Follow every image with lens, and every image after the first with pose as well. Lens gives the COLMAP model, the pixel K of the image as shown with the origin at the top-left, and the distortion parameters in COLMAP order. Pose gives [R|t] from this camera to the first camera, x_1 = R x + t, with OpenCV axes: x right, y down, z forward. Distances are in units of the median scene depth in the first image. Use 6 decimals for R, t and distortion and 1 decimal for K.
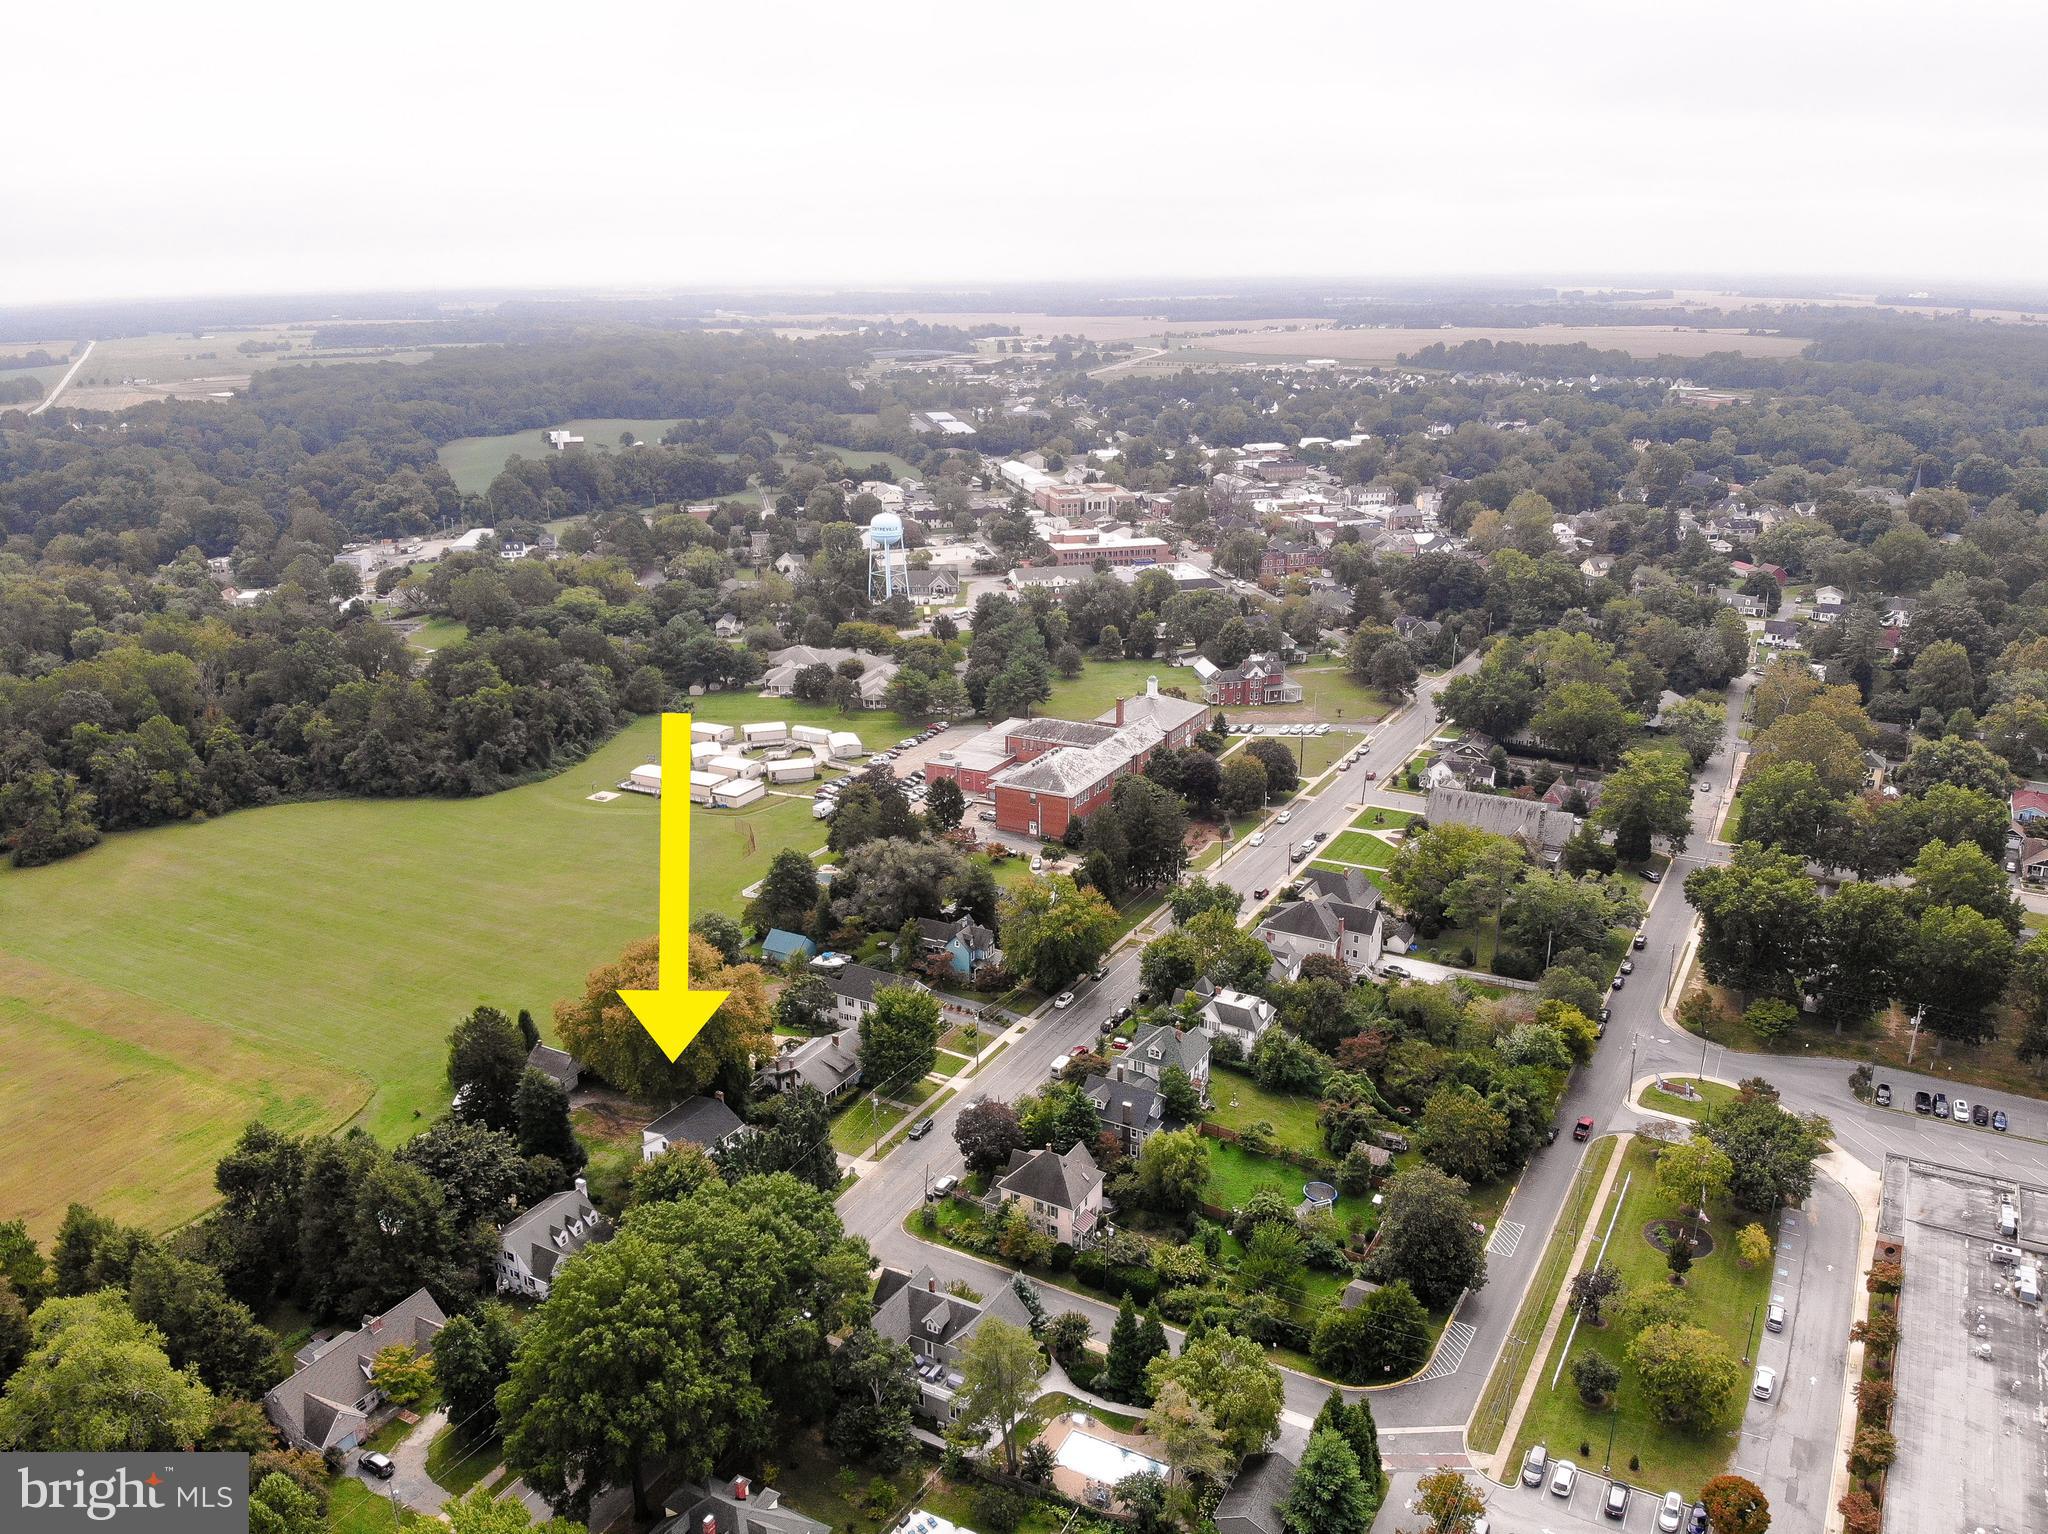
lens RADIAL K [[1451.3, 0, 1014.1], [0, 1451.3, 742.3], [0, 0, 1]] dist [0.164389, -0.392110]
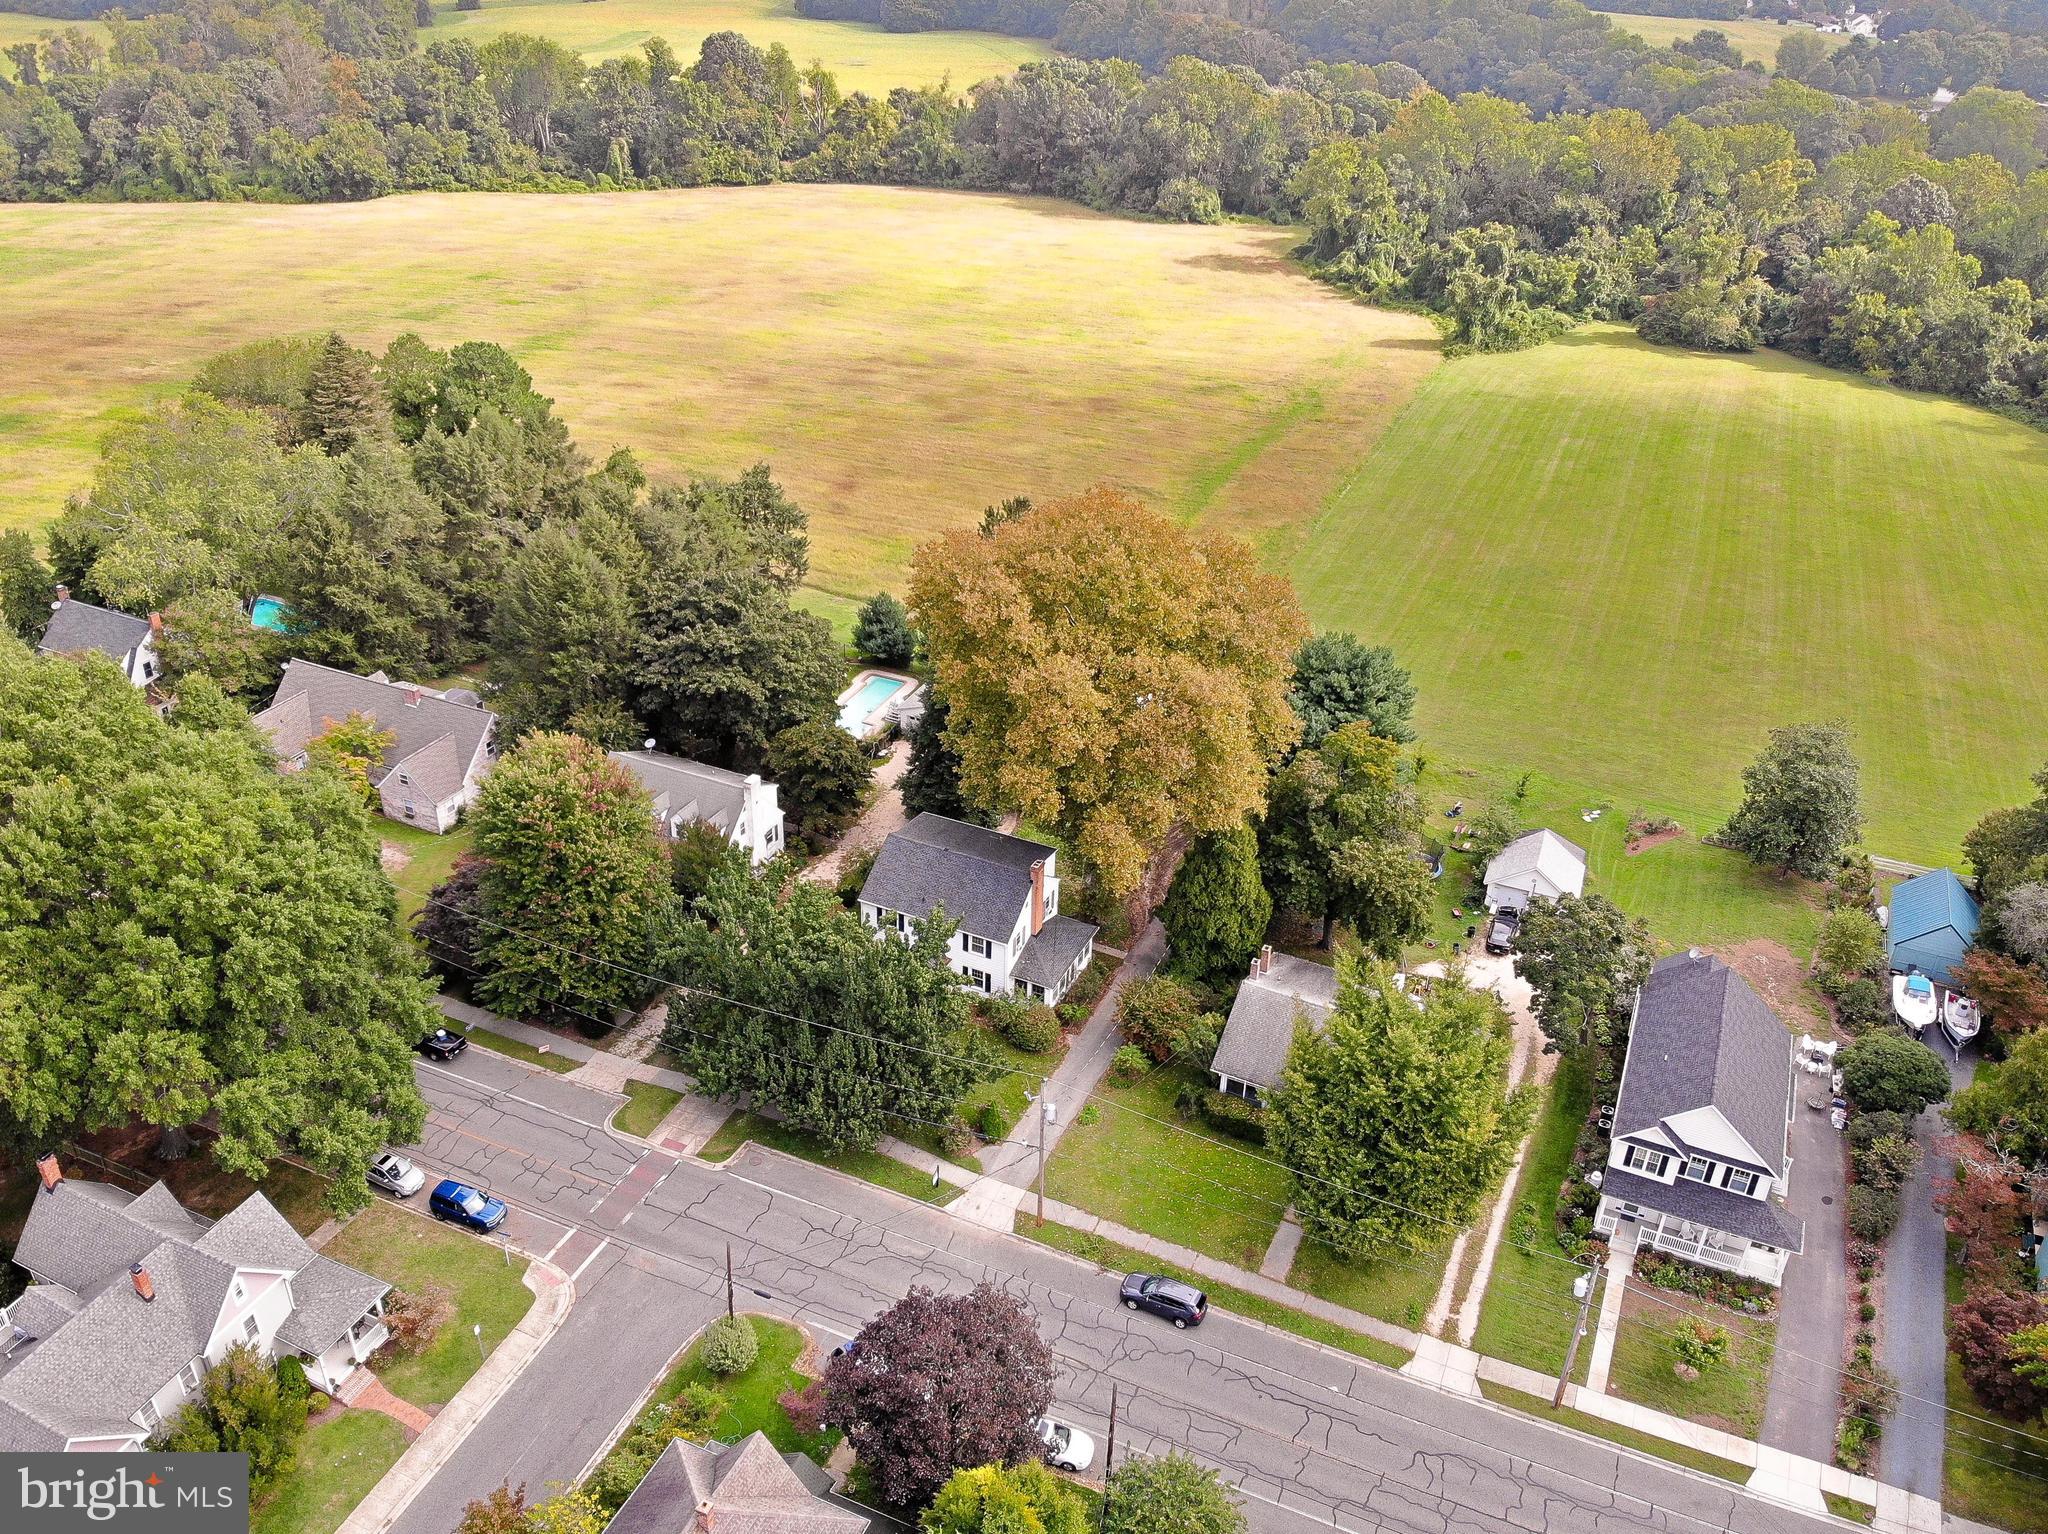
lens RADIAL K [[1557.1, 0, 1024.0], [0, 1557.1, 767.0], [0, 0, 1]] dist [0.133805, -0.321687]
pose [[0.092335, 0.507270, -0.856826, 0.104989], [-0.321010, 0.829723, 0.456631, -0.003523], [0.942564, 0.232887, 0.239451, 0.455477]]
